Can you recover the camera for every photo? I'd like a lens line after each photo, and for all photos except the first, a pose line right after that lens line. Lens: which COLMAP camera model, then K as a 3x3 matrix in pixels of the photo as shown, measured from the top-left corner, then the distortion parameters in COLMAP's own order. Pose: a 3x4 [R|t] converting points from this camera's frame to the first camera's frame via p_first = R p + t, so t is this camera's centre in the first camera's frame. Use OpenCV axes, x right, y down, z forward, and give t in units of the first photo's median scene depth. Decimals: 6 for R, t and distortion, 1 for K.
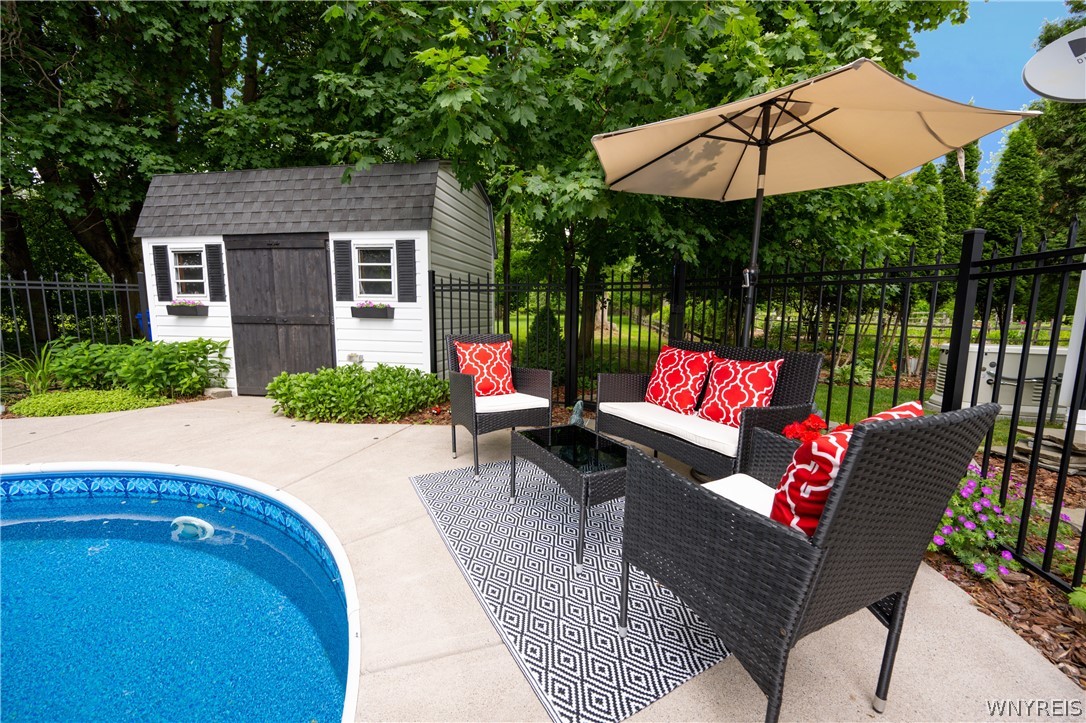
lens RADIAL K [[428.1, 0, 542.8], [0, 428.1, 366.2], [0, 0, 1]] dist [-0.000001, 0.000025]
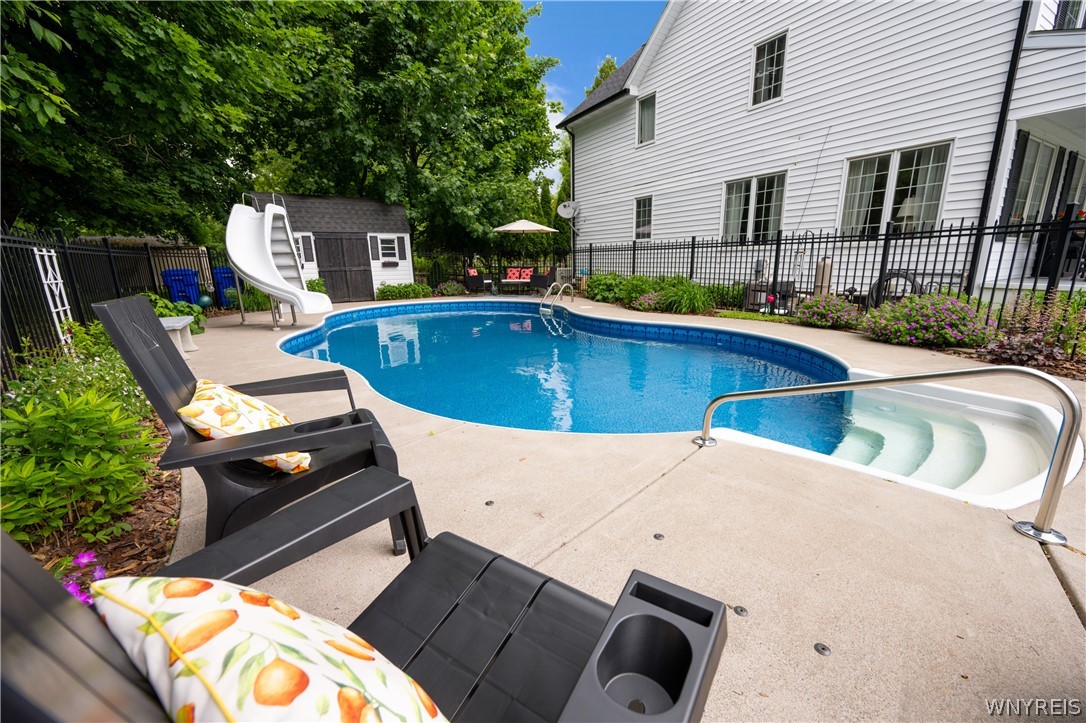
lens RADIAL K [[428.1, 0, 542.7], [0, 428.1, 362.0], [0, 0, 1]] dist [-0.000001, 0.000025]
pose [[0.733869, -0.182270, 0.654381, -1.529509], [0.114183, 0.982722, 0.145673, 0.184732], [-0.669626, -0.032186, 0.742001, -1.578900]]
